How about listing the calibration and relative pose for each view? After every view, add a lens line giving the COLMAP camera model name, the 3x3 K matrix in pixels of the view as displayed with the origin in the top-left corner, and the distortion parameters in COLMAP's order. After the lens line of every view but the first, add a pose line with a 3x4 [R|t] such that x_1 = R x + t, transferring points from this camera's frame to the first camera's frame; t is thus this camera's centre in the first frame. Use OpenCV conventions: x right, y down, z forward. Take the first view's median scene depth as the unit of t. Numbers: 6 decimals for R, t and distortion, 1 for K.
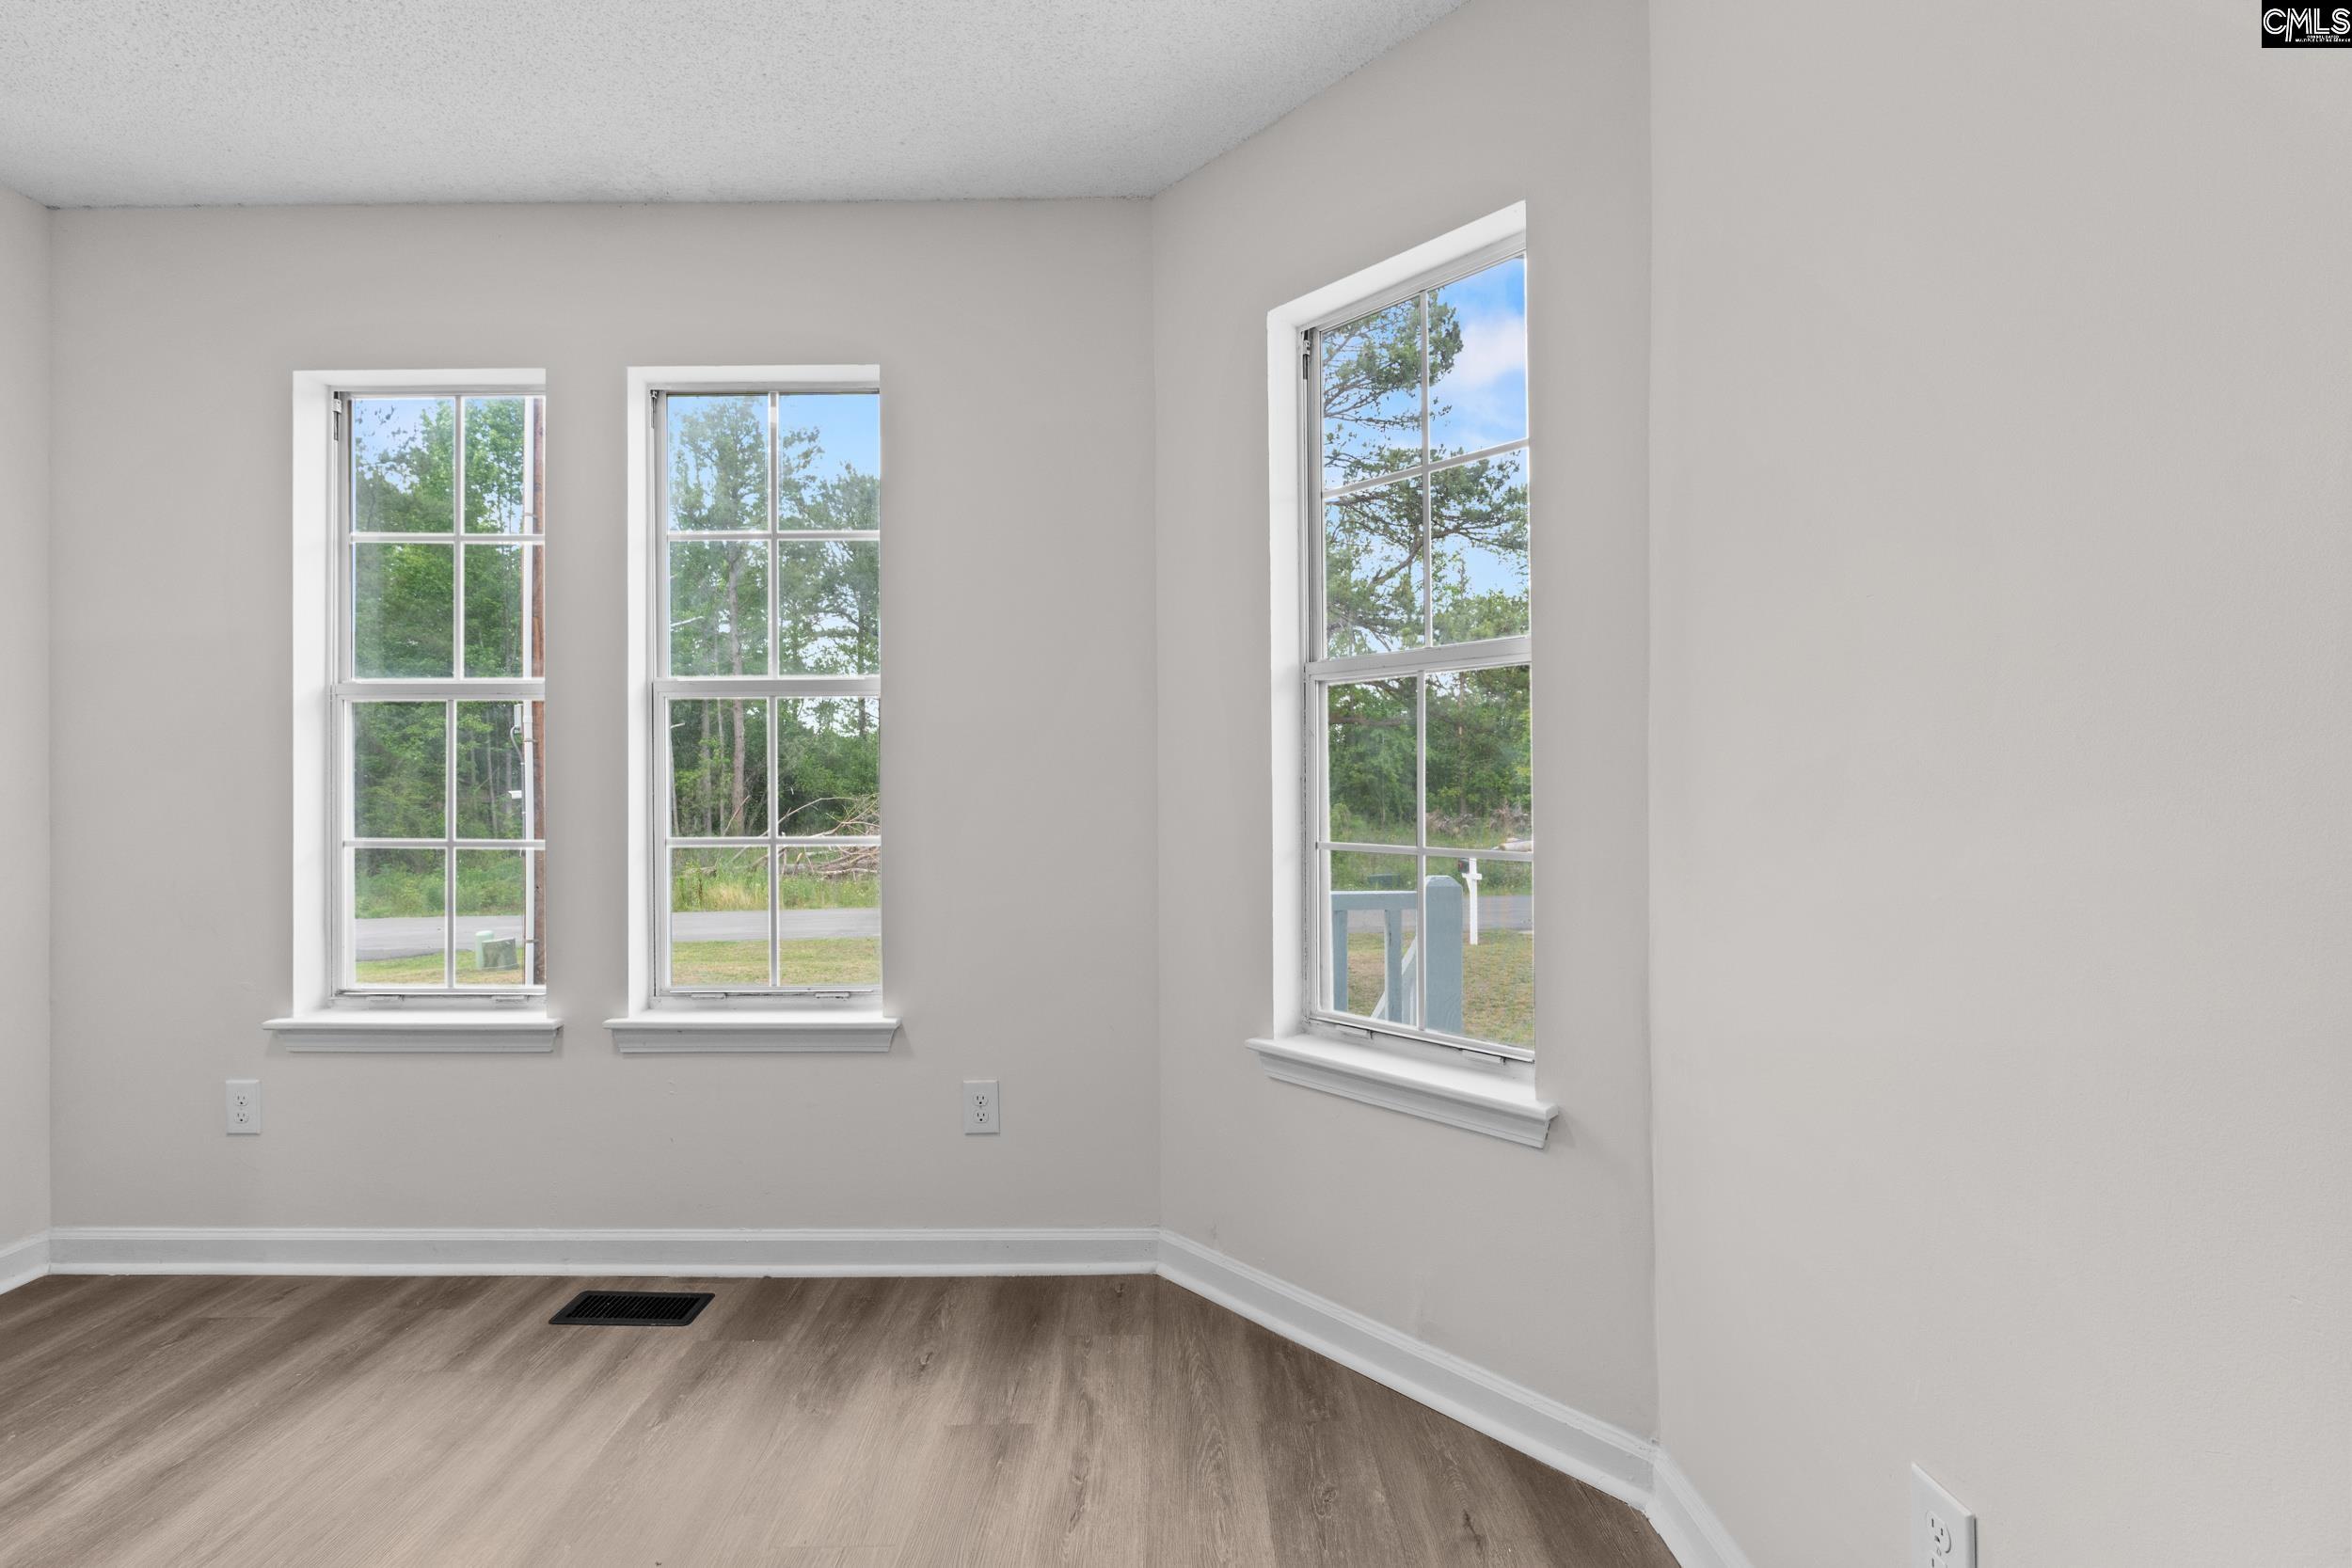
lens RADIAL K [[1079.7, 0, 1194.4], [0, 1079.7, 786.5], [0, 0, 1]] dist [-0.010677, -0.000123]
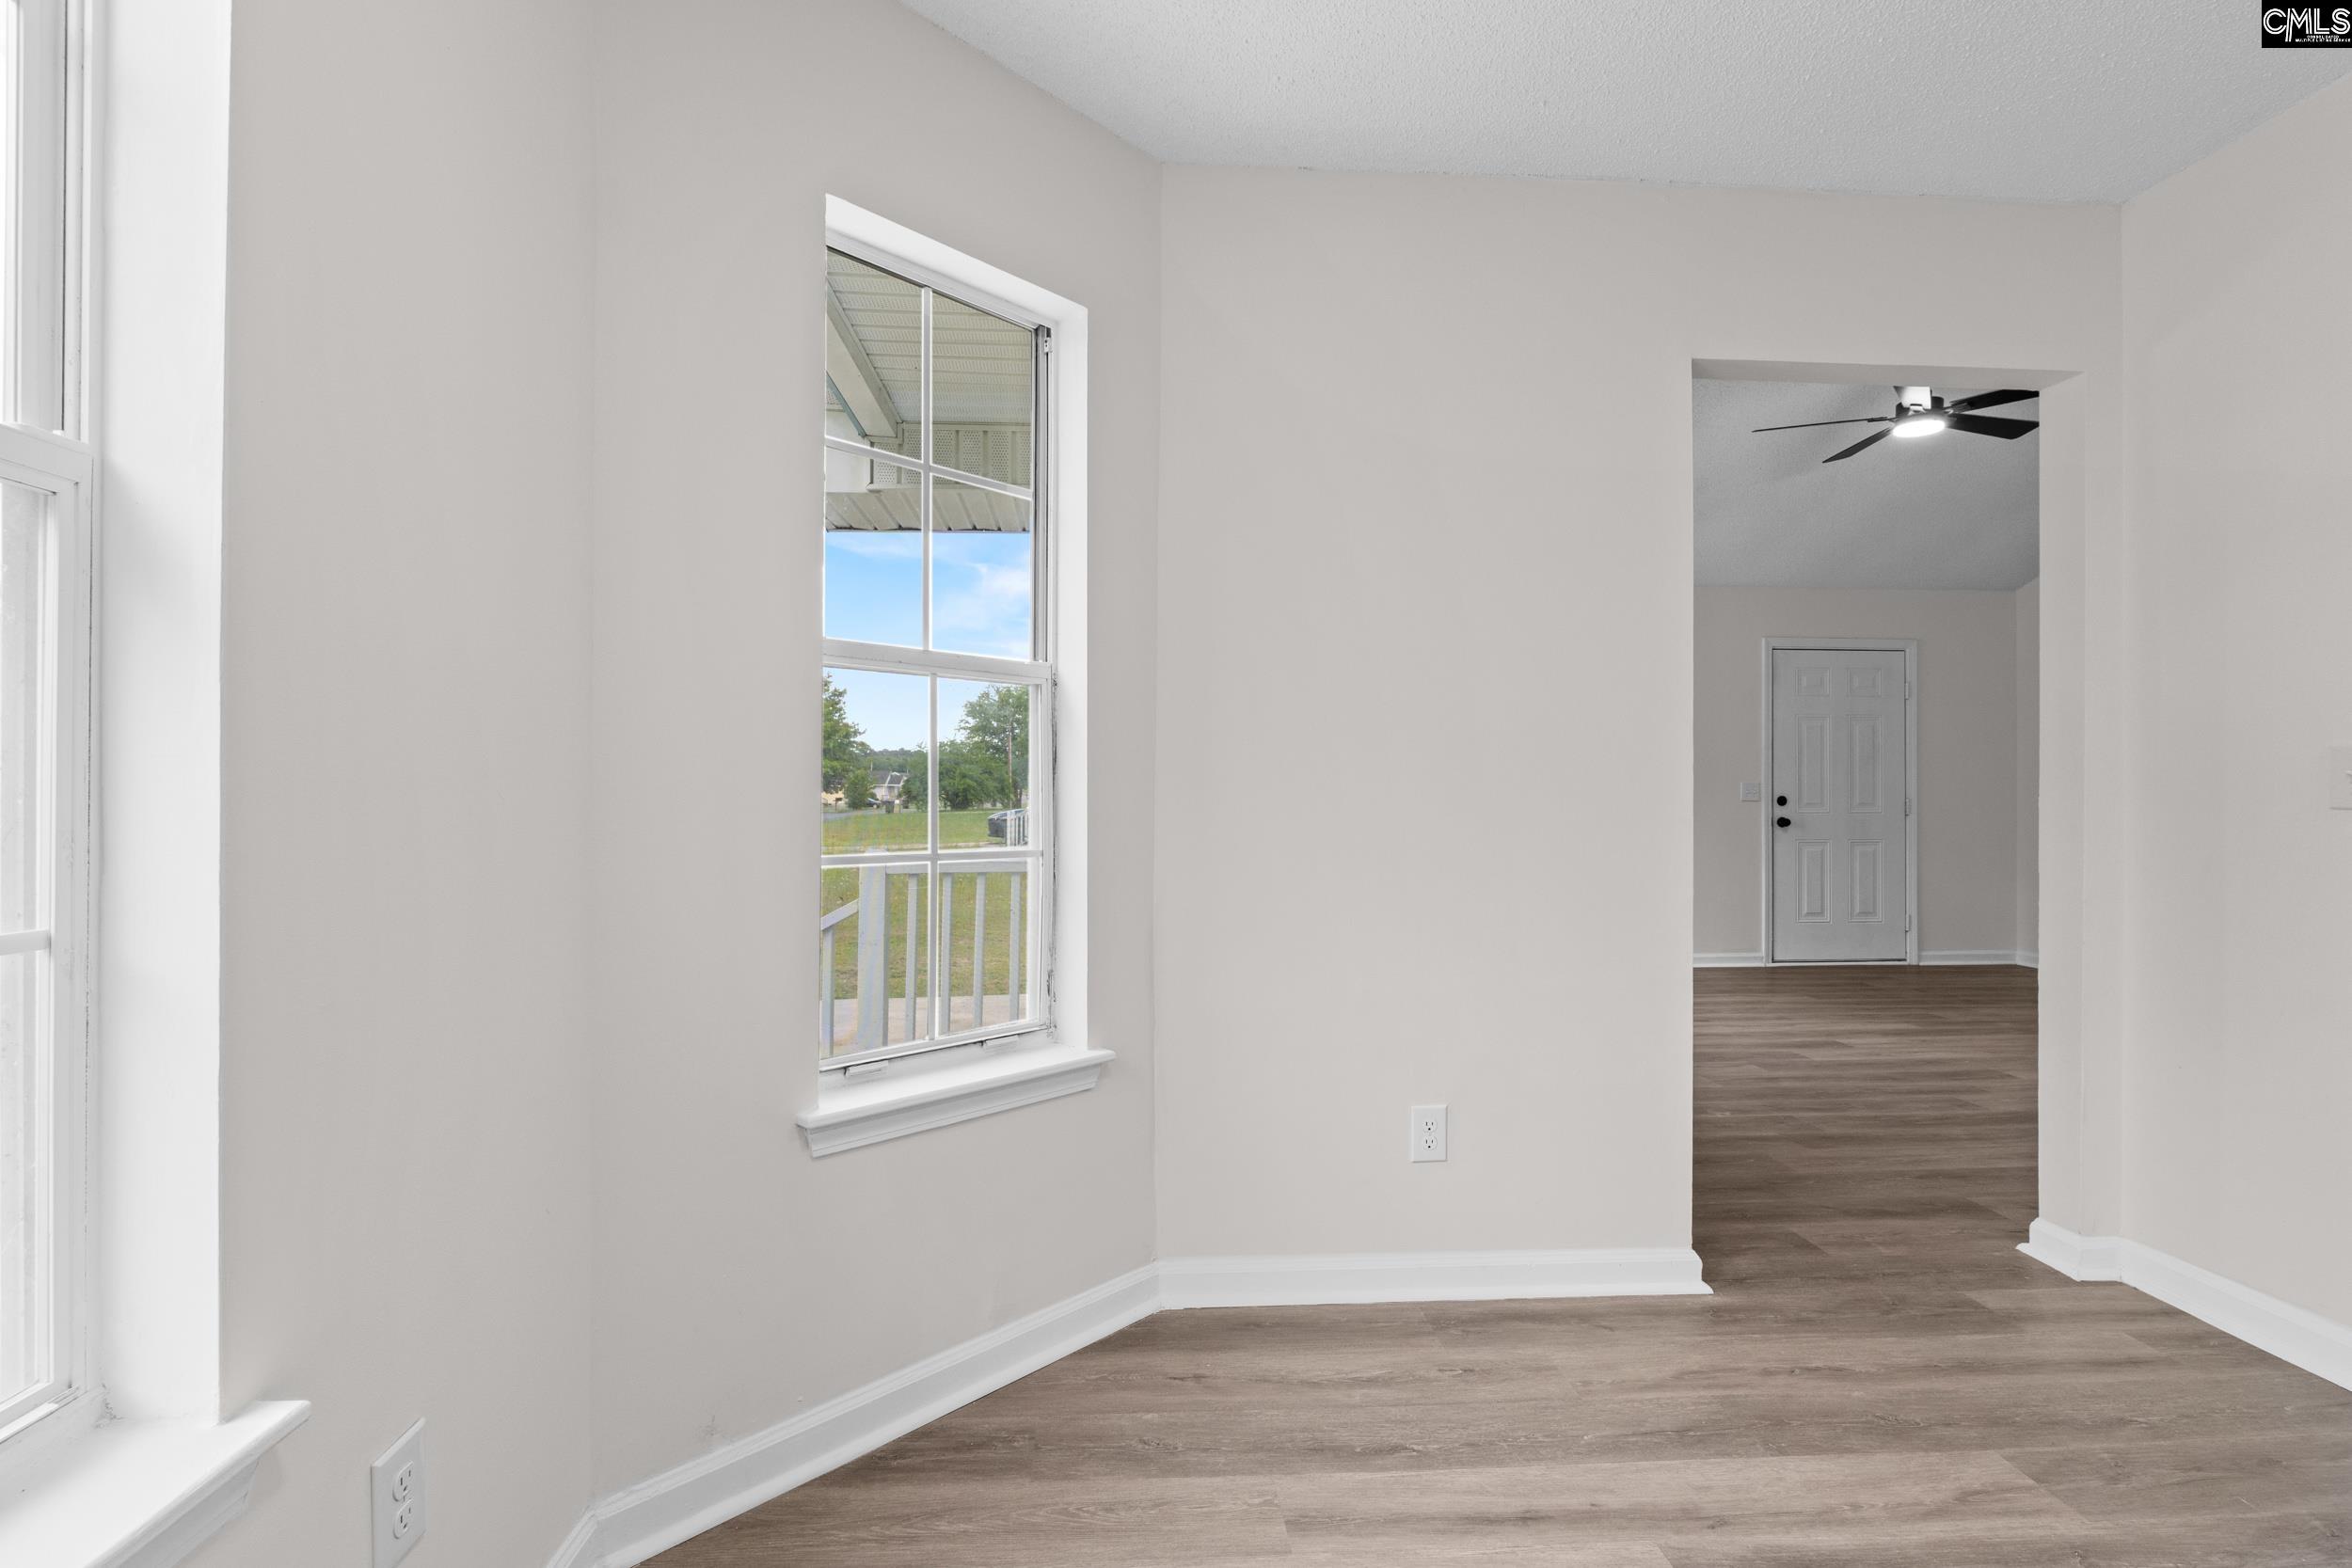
lens RADIAL K [[1079.7, 0, 1154.8], [0, 1079.7, 786.3], [0, 0, 1]] dist [-0.010677, -0.000123]
pose [[-0.045264, 0.007103, 0.998950, -0.887138], [-0.010123, 0.999920, -0.007569, 0.001253], [-0.998924, -0.010455, -0.045188, 0.961033]]
